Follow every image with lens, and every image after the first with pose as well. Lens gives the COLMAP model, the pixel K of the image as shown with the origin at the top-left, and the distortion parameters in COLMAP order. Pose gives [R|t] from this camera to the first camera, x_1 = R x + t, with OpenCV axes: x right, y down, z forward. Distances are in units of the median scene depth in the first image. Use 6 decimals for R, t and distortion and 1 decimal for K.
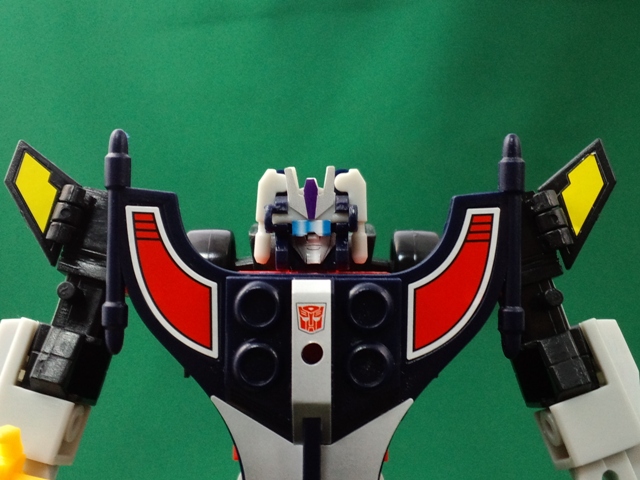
lens RADIAL K [[914.4, 0, 320.0], [0, 914.4, 240.0], [0, 0, 1]] dist [0.003964, 0.097088]
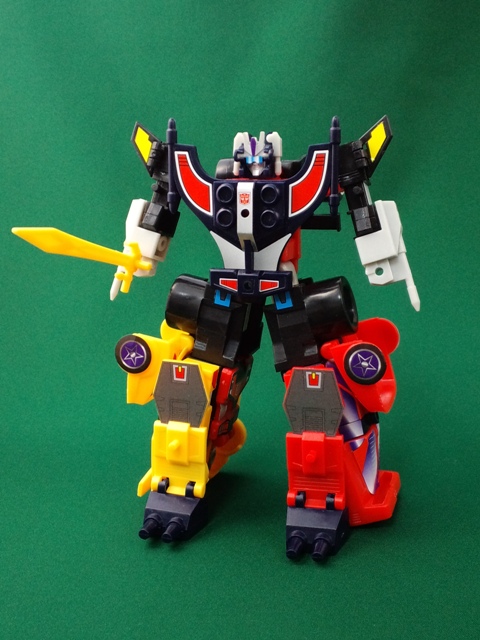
lens RADIAL K [[866.7, 0, 240.0], [0, 866.7, 320.0], [0, 0, 1]] dist [0.032232, 0.017427]
pose [[0.954931, 0.044747, -0.293436, 0.633681], [0.015771, 0.979527, 0.200694, -0.058621], [0.296409, -0.196277, 0.934675, -1.157696]]
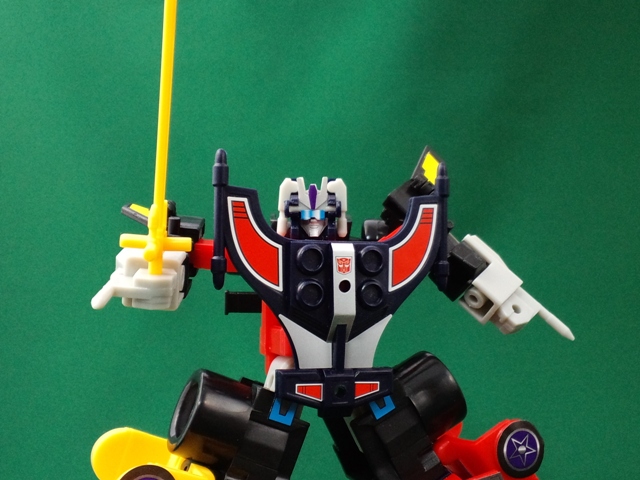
lens RADIAL K [[914.4, 0, 320.0], [0, 914.4, 240.0], [0, 0, 1]] dist [0.003964, 0.097088]
pose [[0.945176, 0.014671, 0.326230, -0.576332], [-0.010656, 0.999844, -0.014092, 0.058973], [-0.326386, 0.009843, 0.945185, -0.566122]]
